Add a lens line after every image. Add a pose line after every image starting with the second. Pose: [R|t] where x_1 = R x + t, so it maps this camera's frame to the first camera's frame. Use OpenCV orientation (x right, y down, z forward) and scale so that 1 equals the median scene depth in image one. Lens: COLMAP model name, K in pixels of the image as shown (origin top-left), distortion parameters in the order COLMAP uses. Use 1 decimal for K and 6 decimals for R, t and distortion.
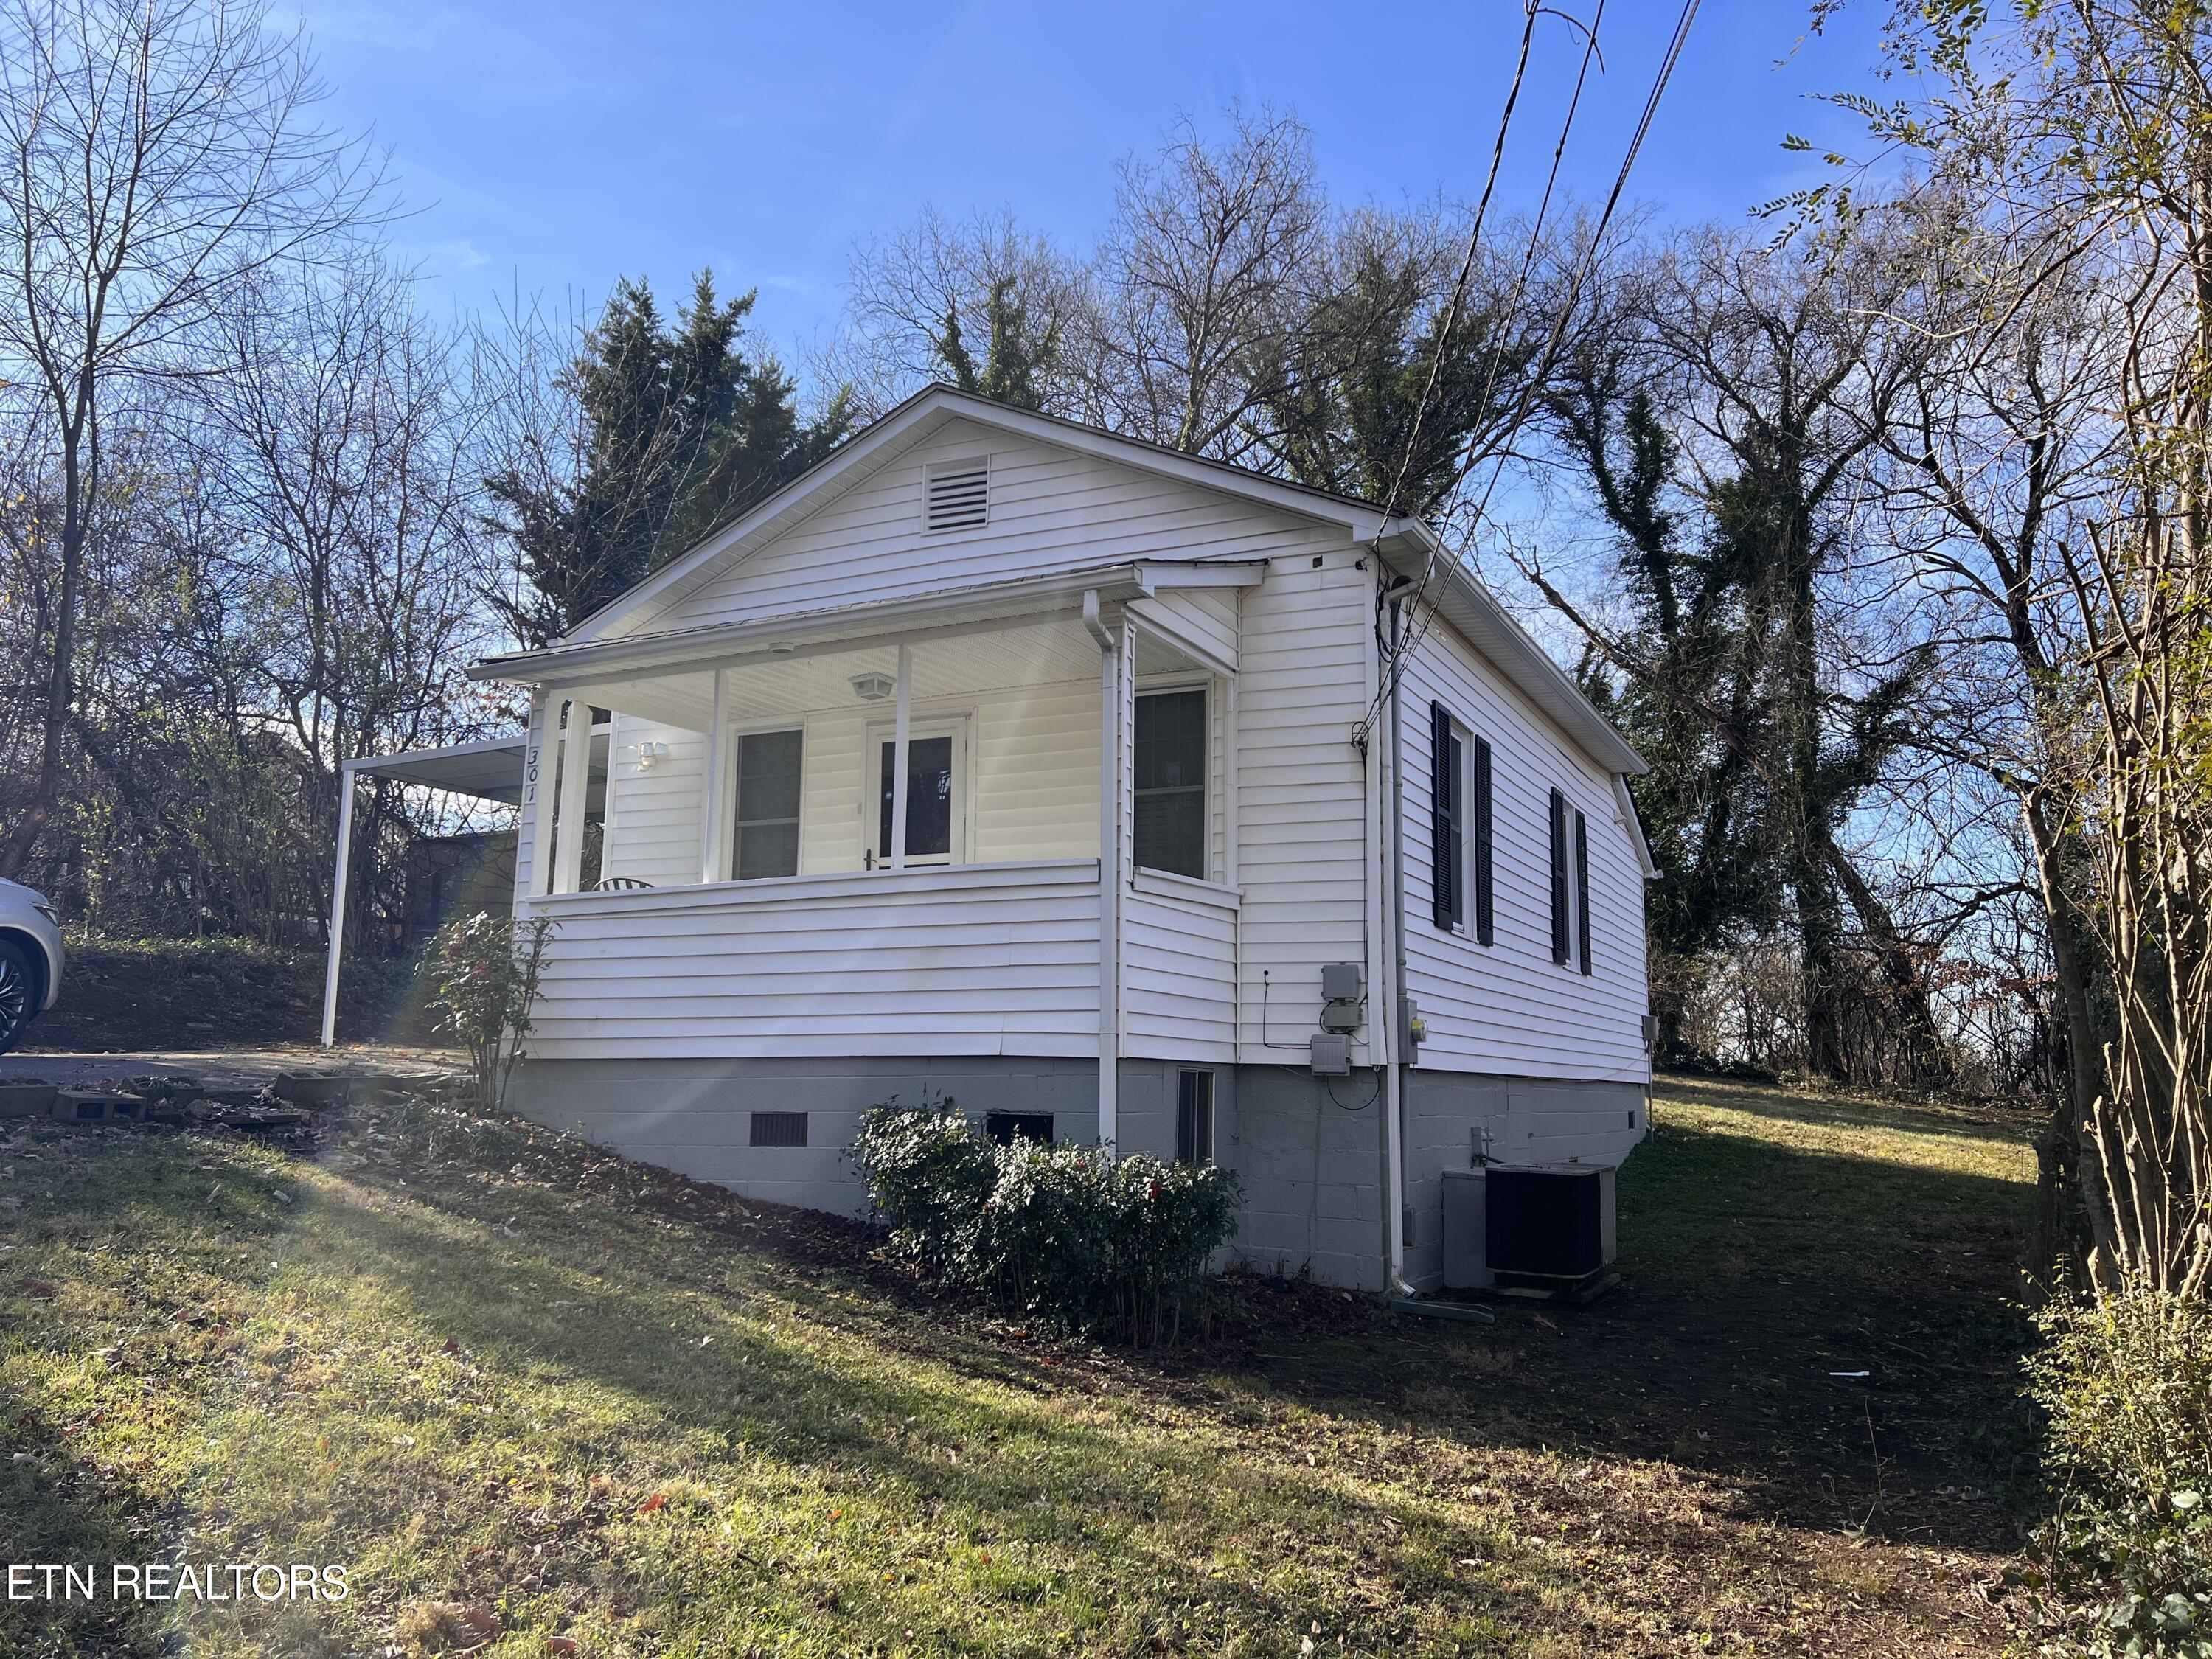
lens RADIAL K [[1636.5, 0, 1116.8], [0, 1636.5, 828.3], [0, 0, 1]] dist [0.062629, -0.071815]
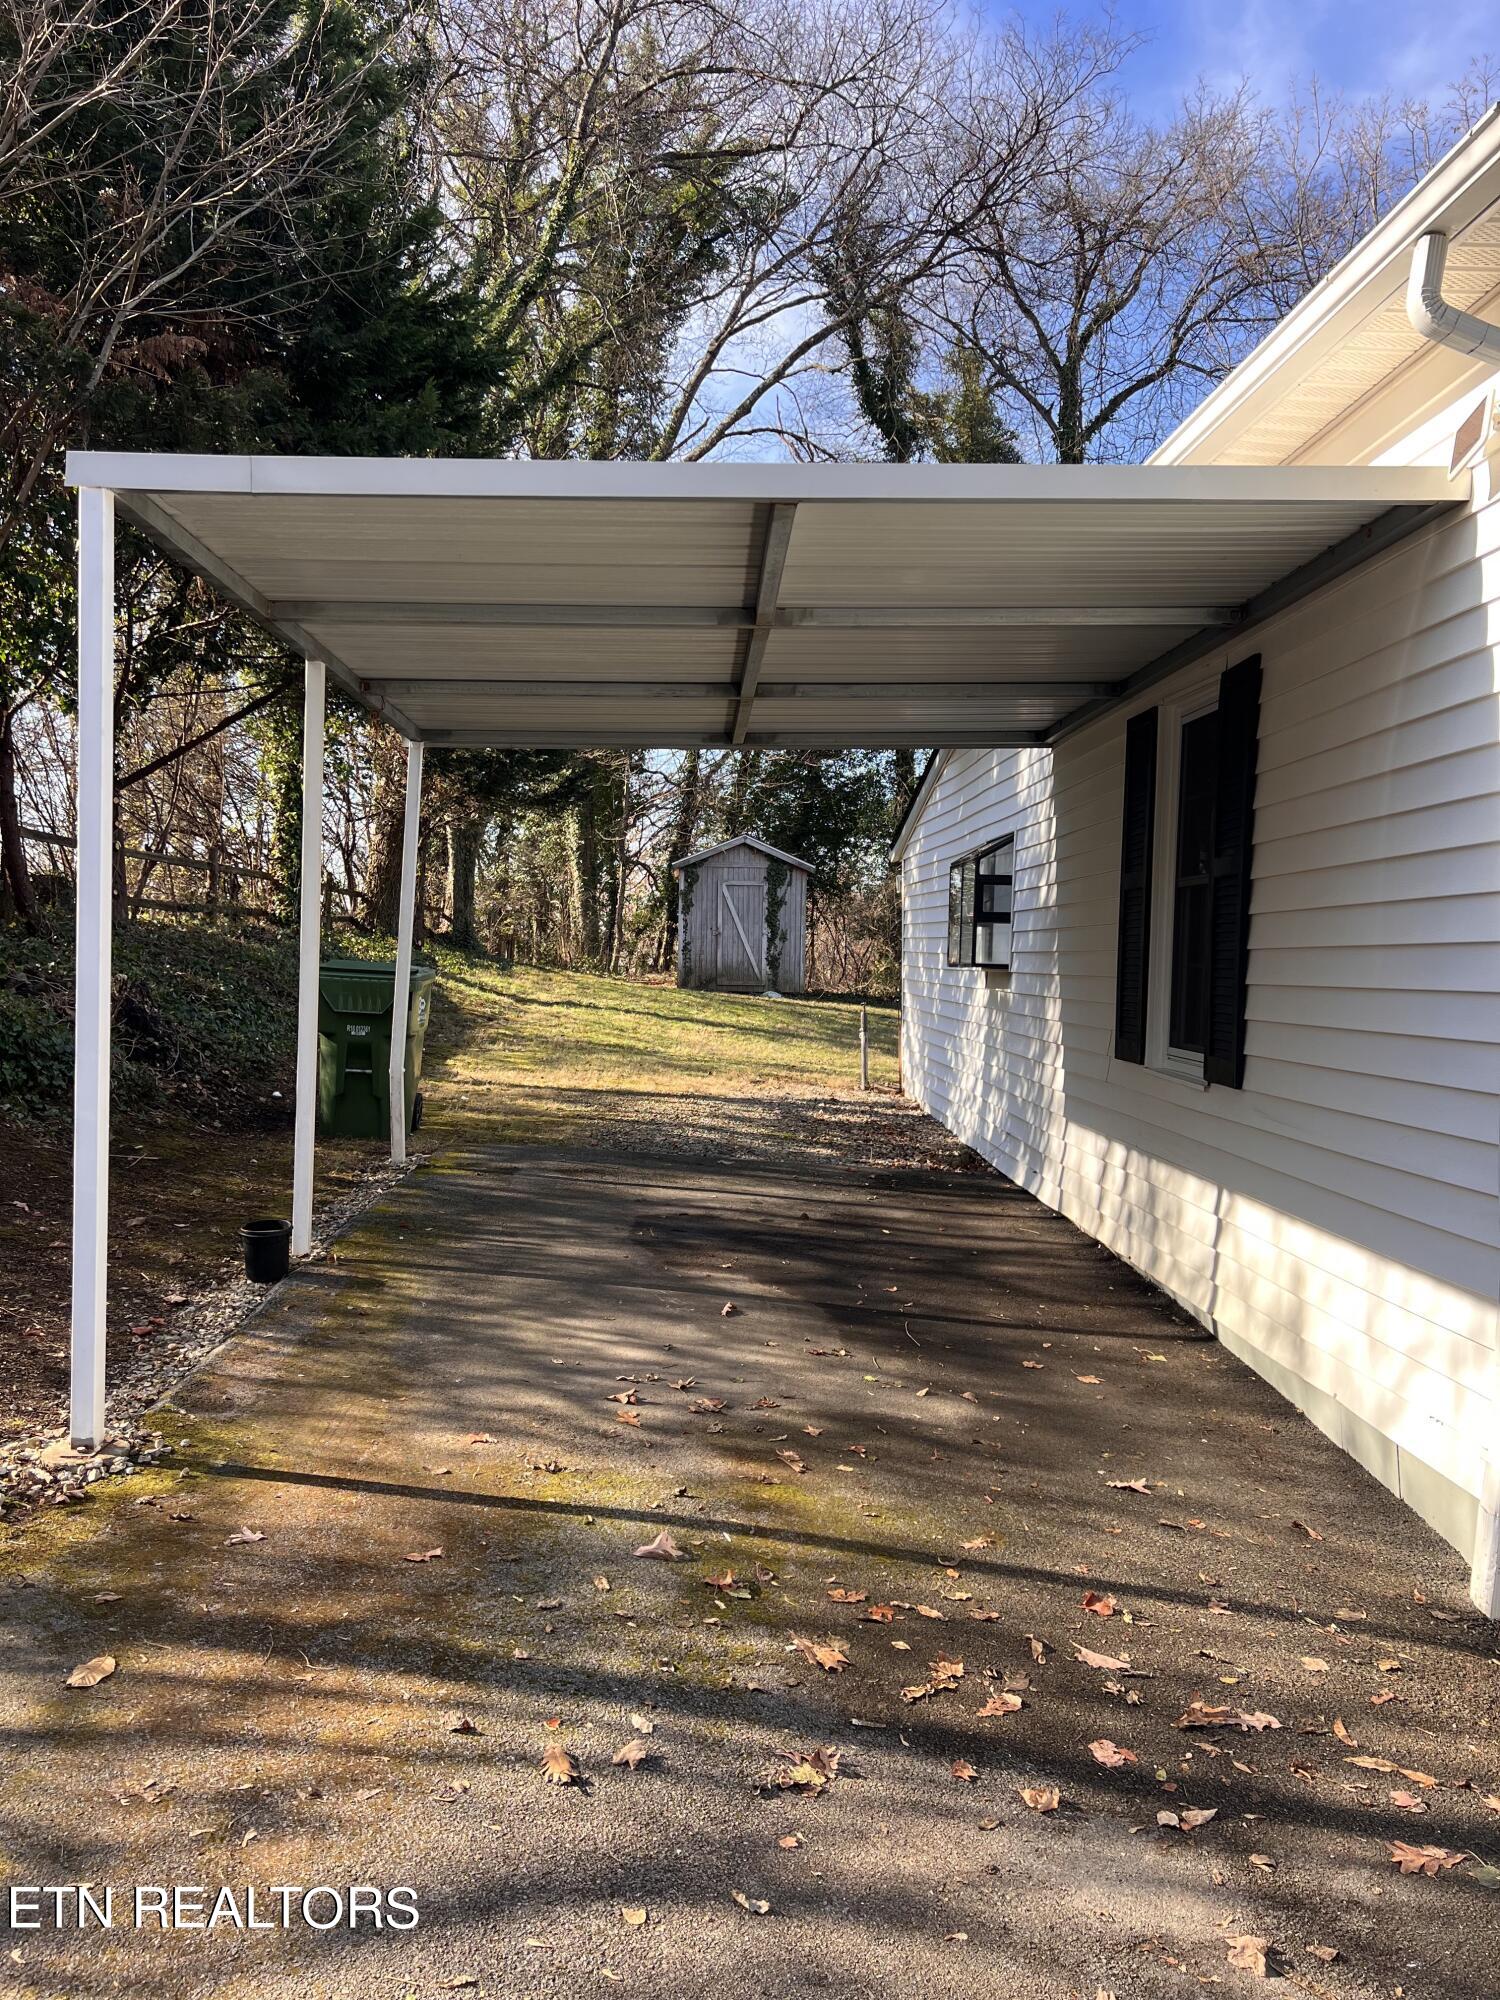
lens RADIAL K [[1478.0, 0, 736.3], [0, 1478.0, 995.3], [0, 0, 1]] dist [0.106672, -0.155221]
pose [[0.881579, -0.000314, 0.472036, -0.390522], [-0.089518, 0.981742, 0.167839, -0.001999], [-0.463470, -0.190219, 0.865455, 0.564011]]
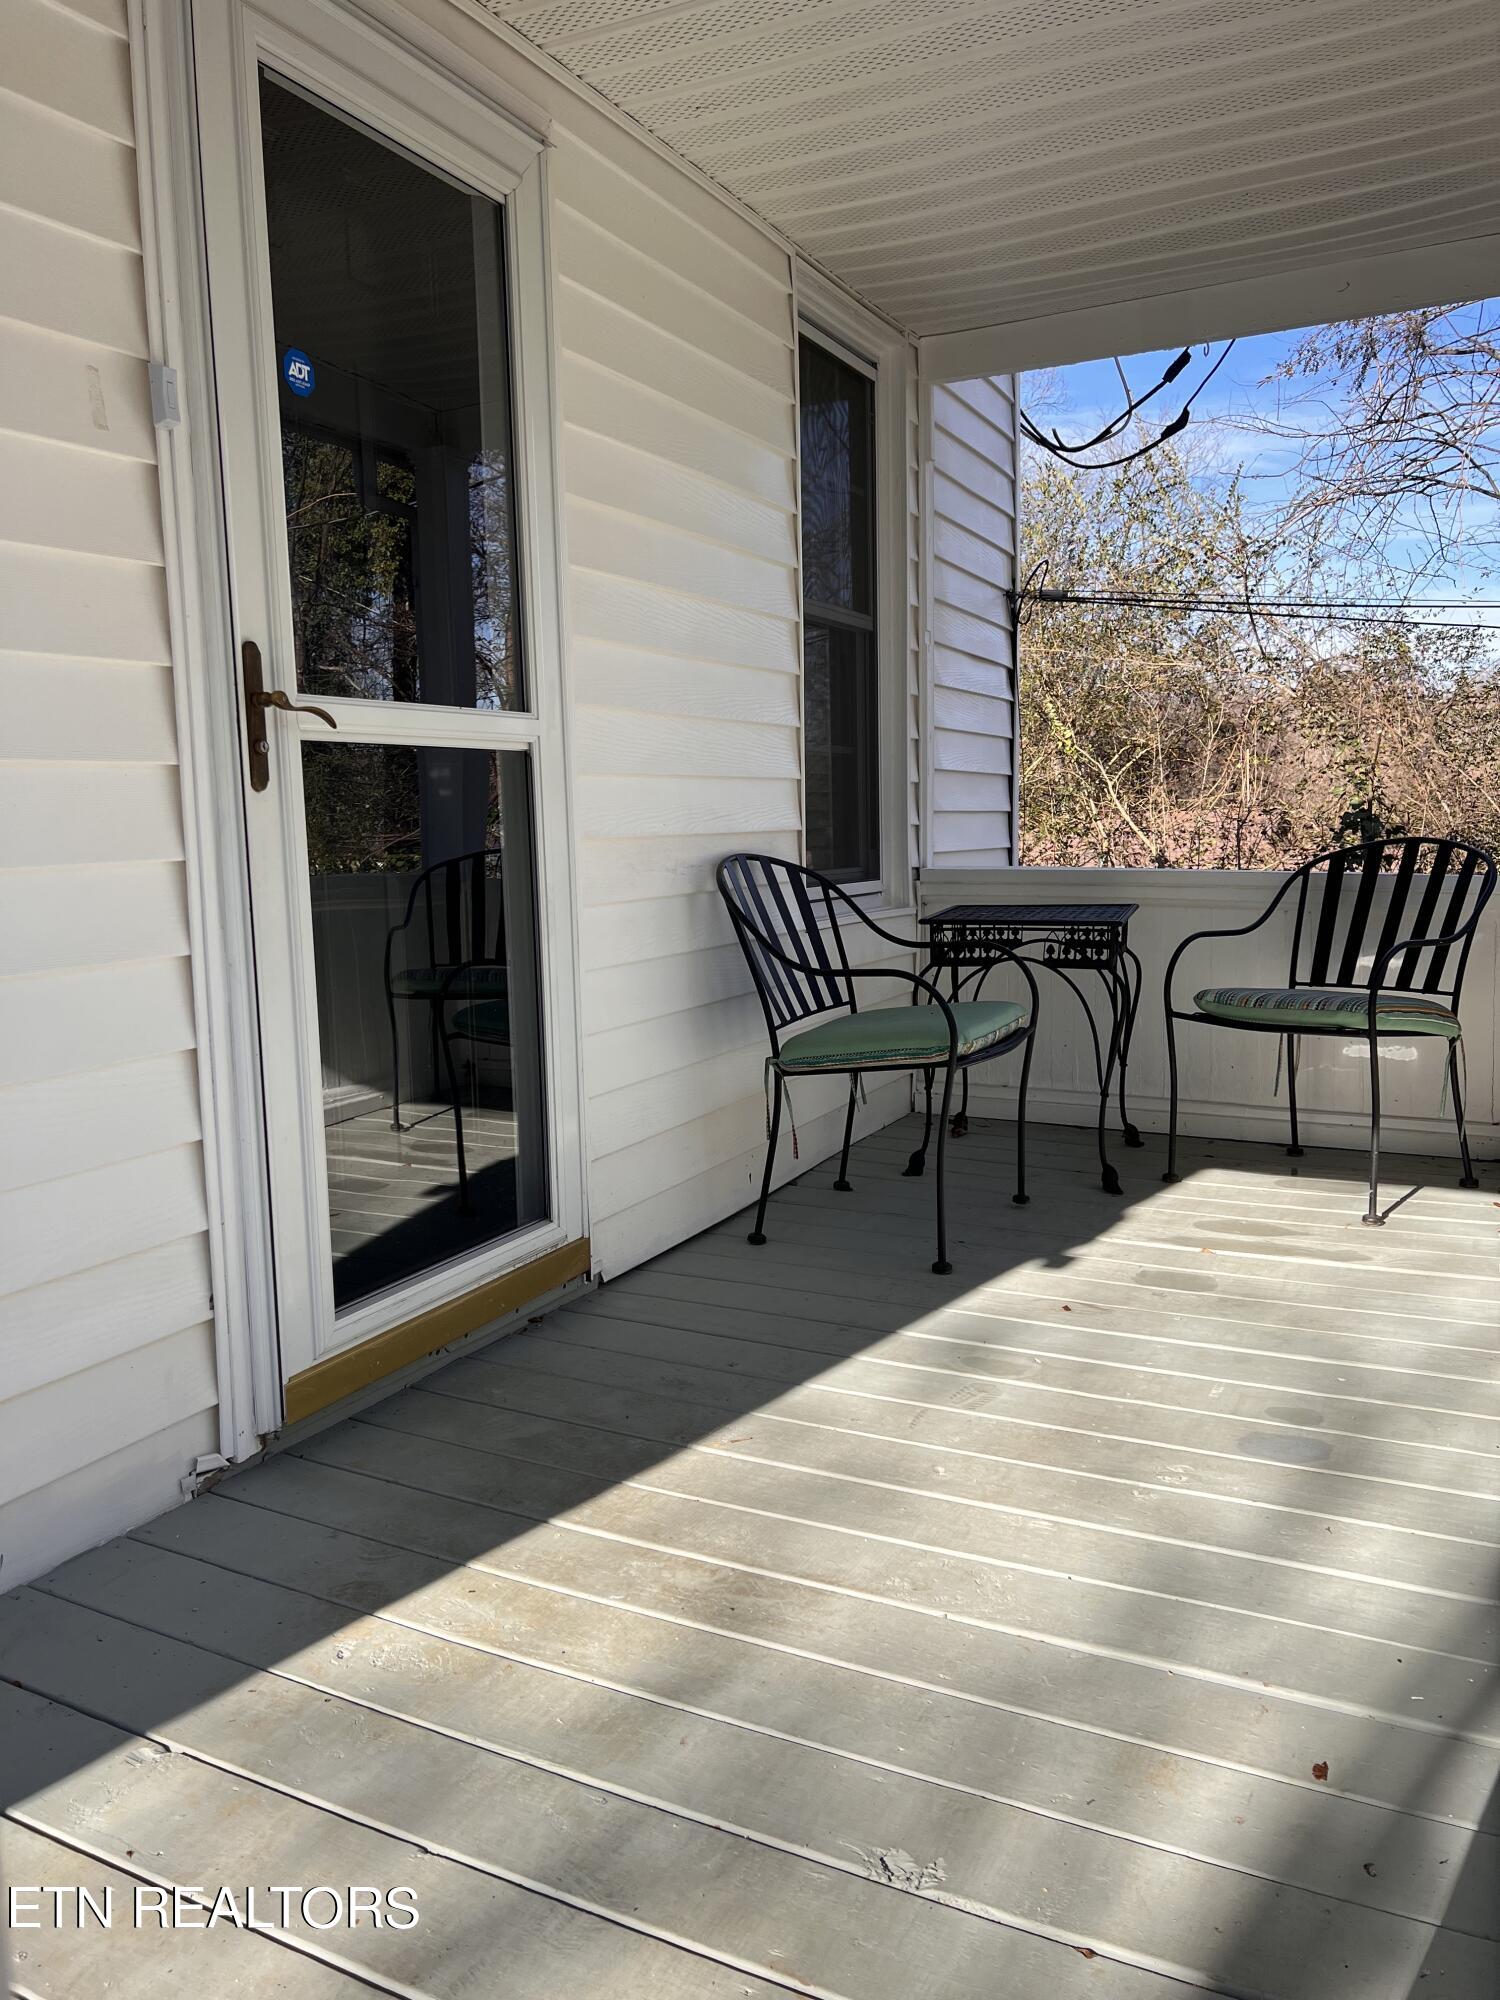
lens RADIAL K [[1479.7, 0, 750.0], [0, 1479.7, 1000.0], [0, 0, 1]] dist [0.062629, -0.071815]
pose [[0.021876, -0.137144, 0.990310, -0.203203], [-0.130965, 0.981618, 0.138833, 0.013426], [-0.991146, -0.132733, 0.003513, 0.583195]]
